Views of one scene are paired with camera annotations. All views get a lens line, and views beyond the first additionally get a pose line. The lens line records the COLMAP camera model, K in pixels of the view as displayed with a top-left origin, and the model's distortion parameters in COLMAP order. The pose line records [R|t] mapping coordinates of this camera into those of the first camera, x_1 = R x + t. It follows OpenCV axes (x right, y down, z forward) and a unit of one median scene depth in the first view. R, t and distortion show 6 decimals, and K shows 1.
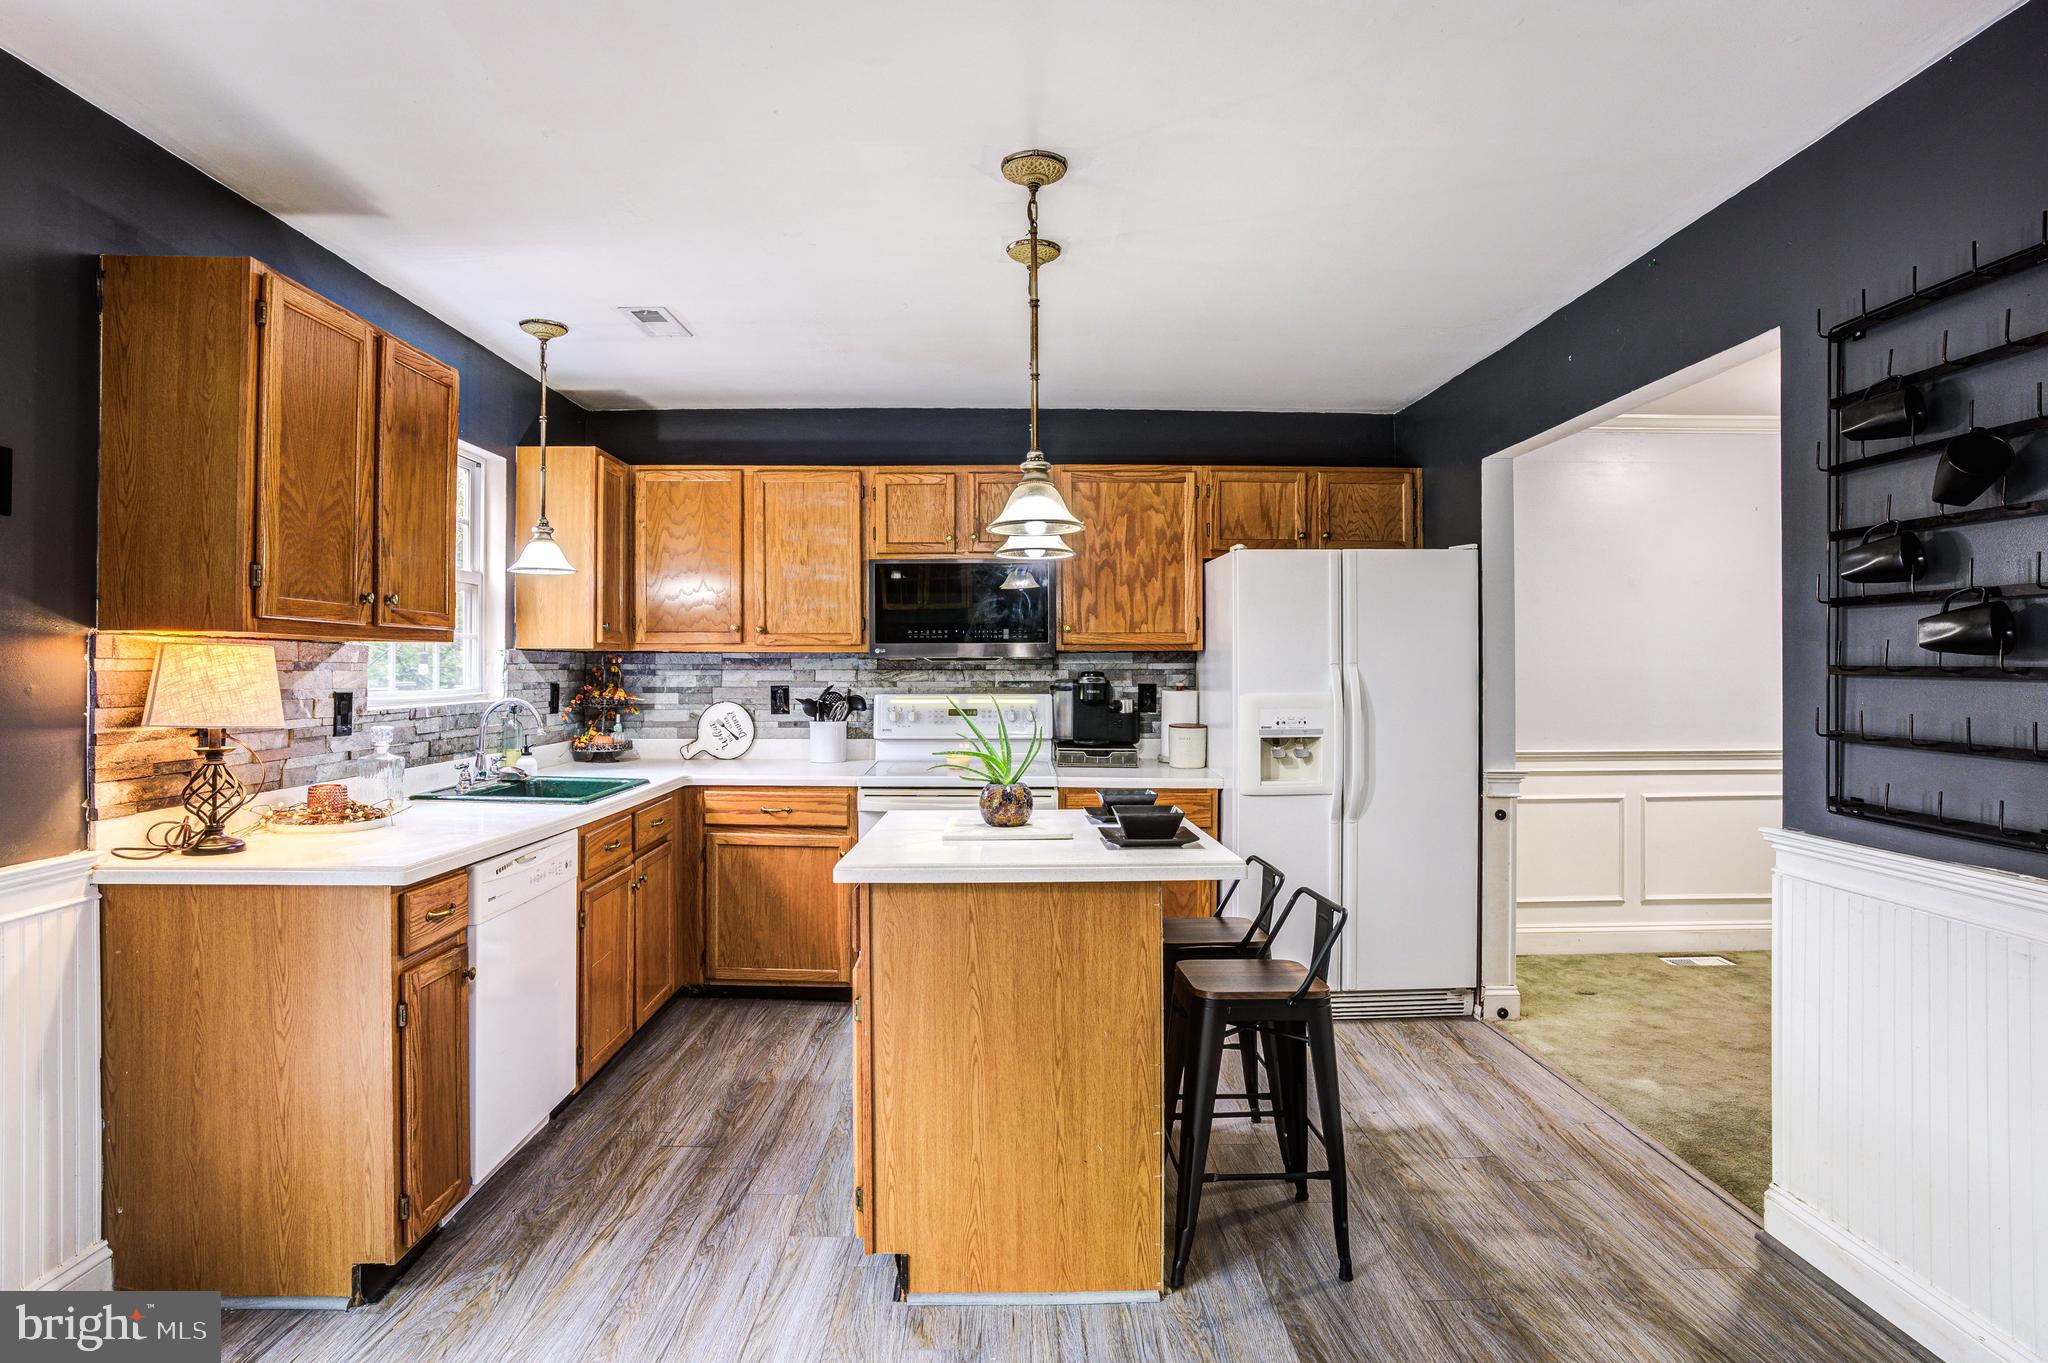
lens RADIAL K [[1090.0, 0, 1009.5], [0, 1090.0, 671.4], [0, 0, 1]] dist [-0.070849, 0.042703]
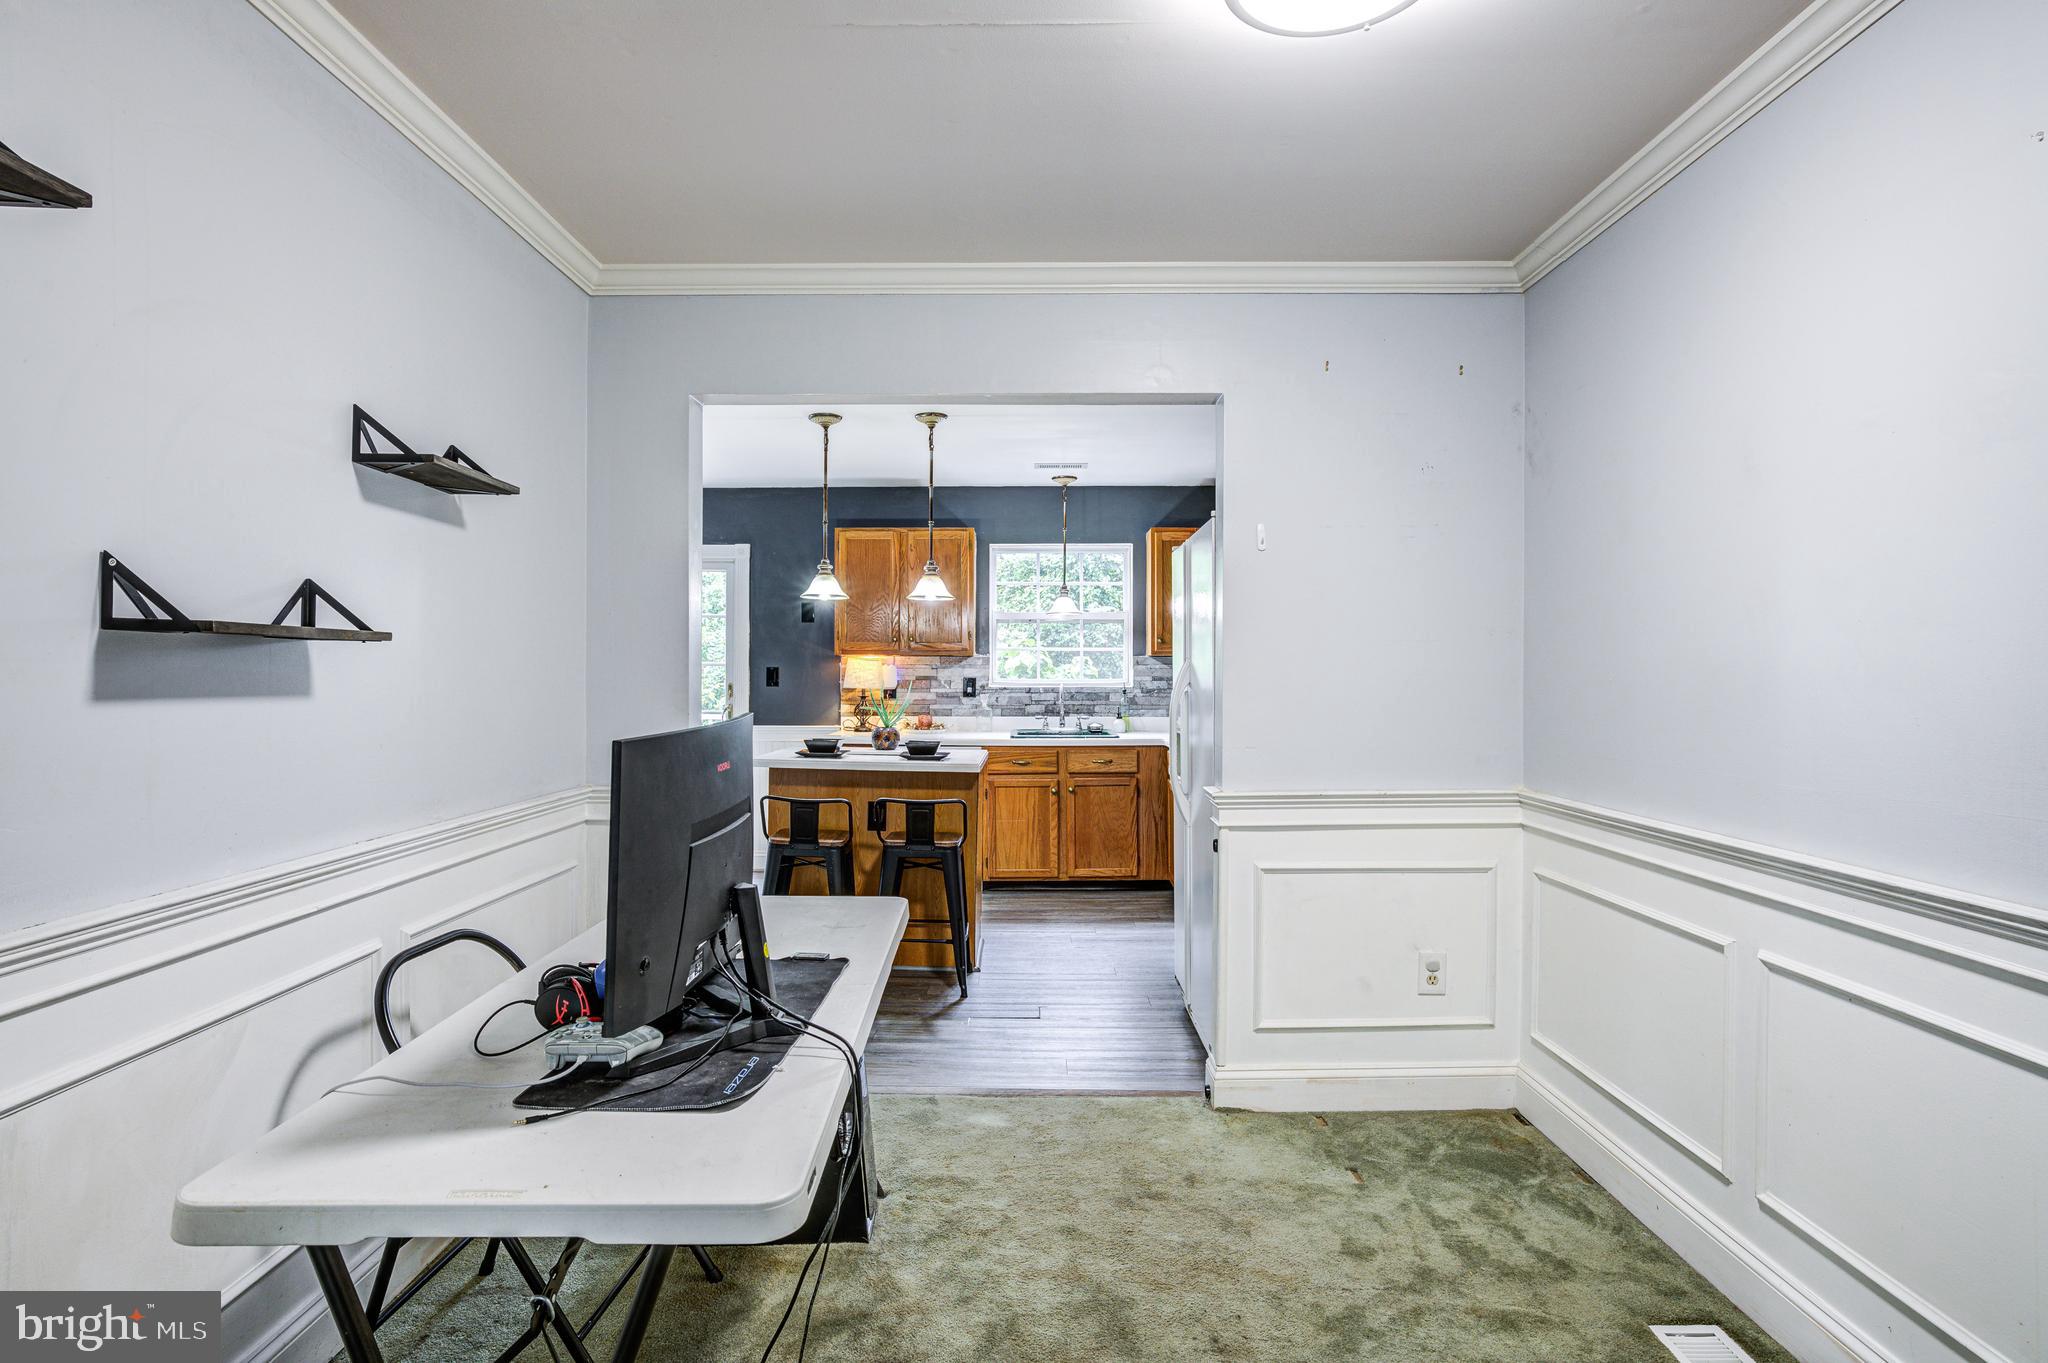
lens RADIAL K [[1112.6, 0, 992.4], [0, 1112.6, 673.4], [0, 0, 1]] dist [-0.067393, 0.042121]
pose [[-0.056034, 0.001301, -0.998428, 1.237299], [-0.002779, 0.999995, 0.001459, 0.004219], [0.998425, 0.002856, -0.056030, 0.845590]]
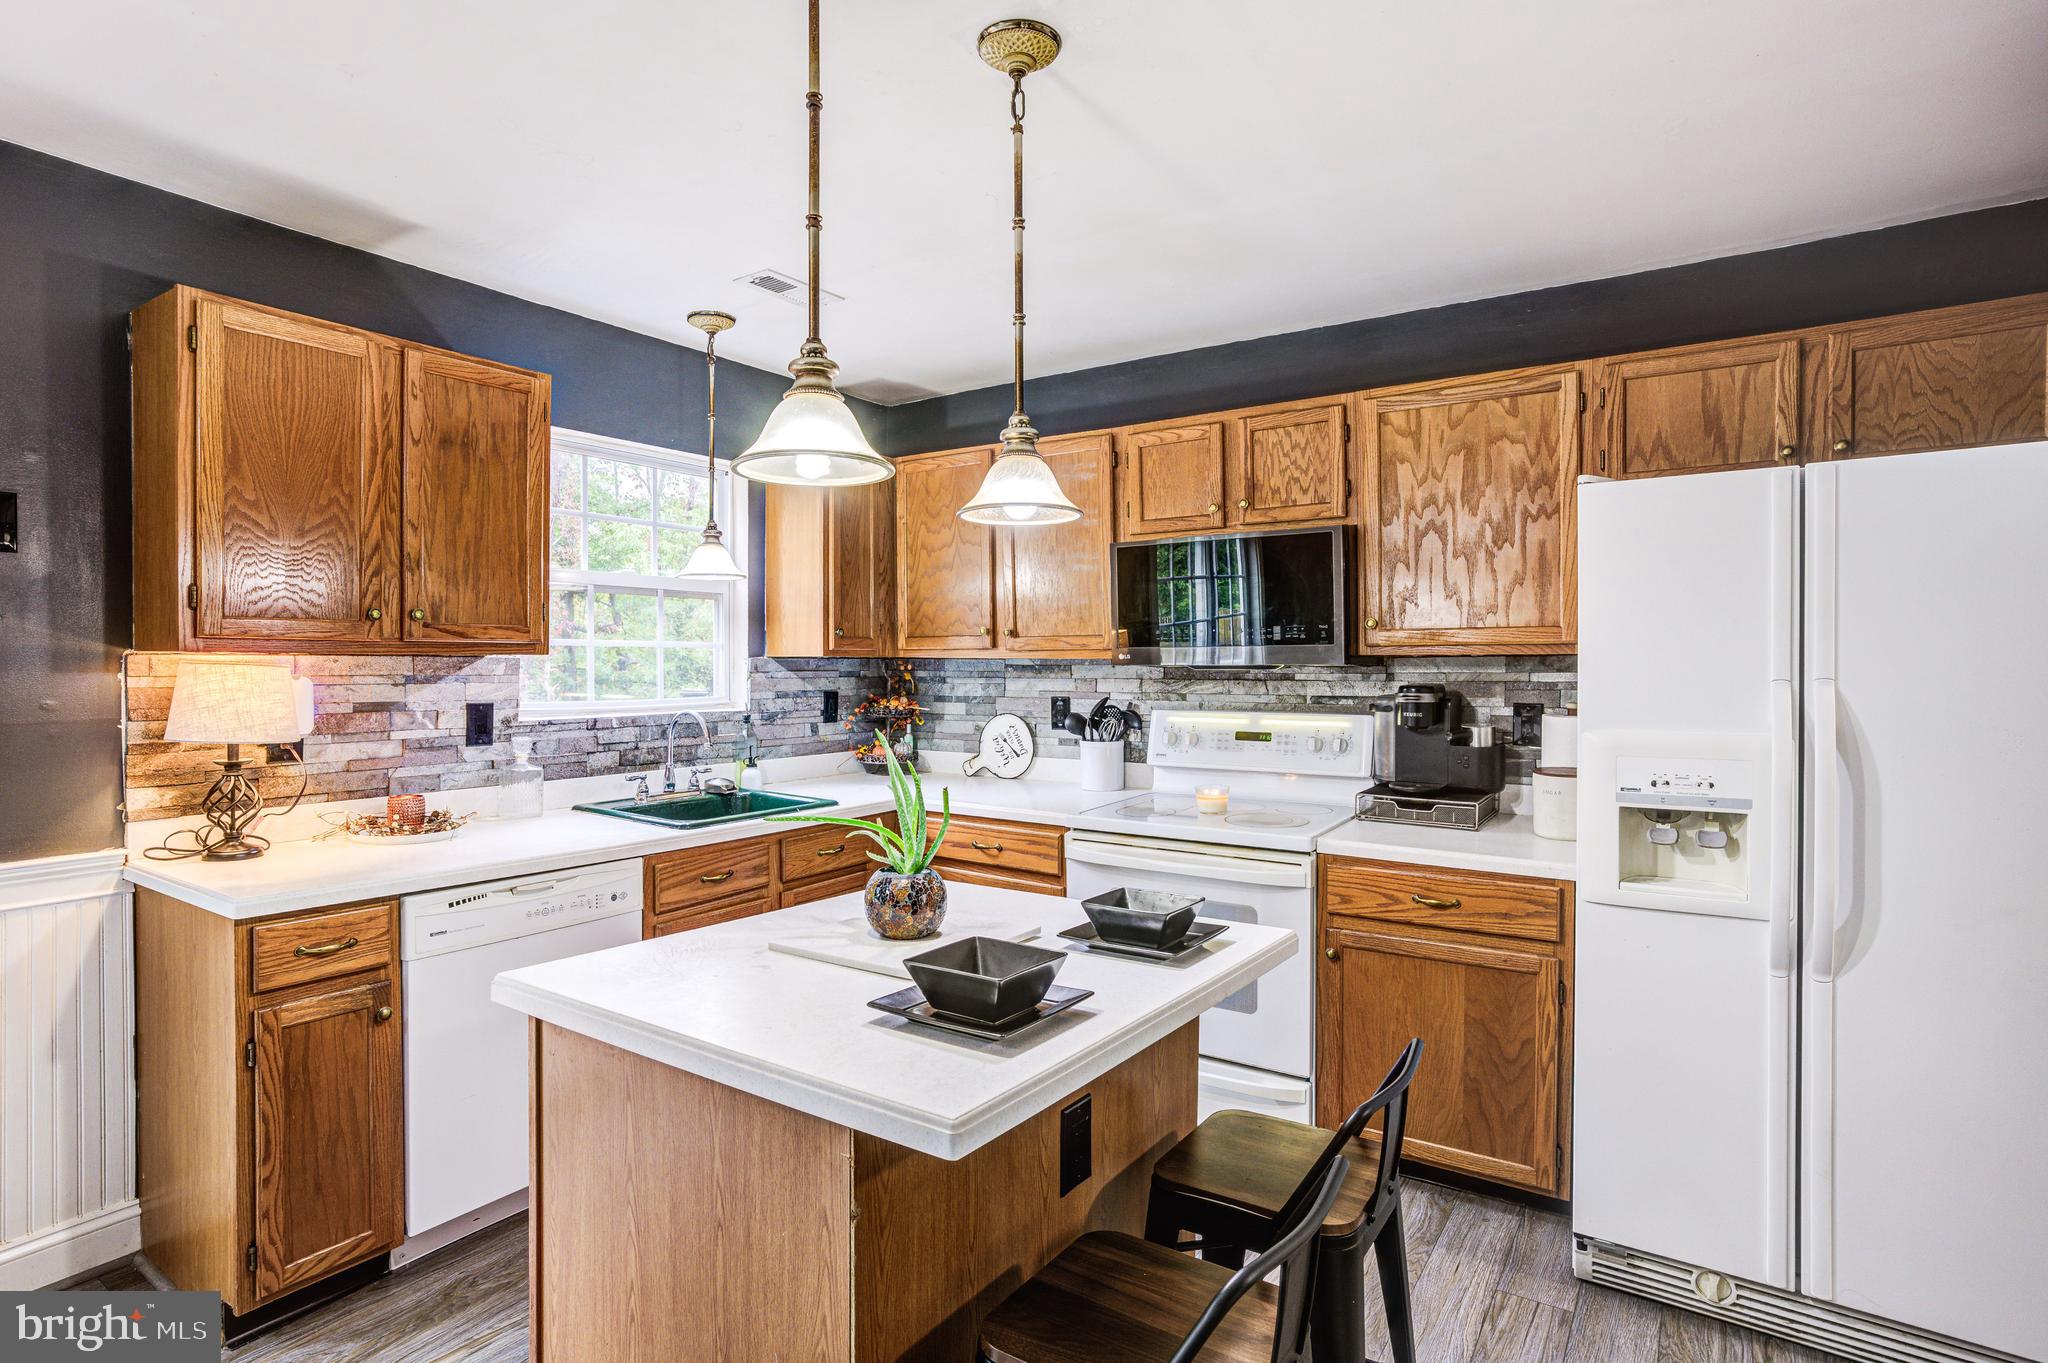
lens RADIAL K [[1045.5, 0, 997.2], [0, 1045.5, 678.2], [0, 0, 1]] dist [-0.065365, 0.043345]
pose [[0.814036, 0.007688, -0.580763, 0.262078], [-0.001144, 0.999932, 0.011633, -0.012587], [0.580813, -0.008805, 0.813990, 0.341788]]
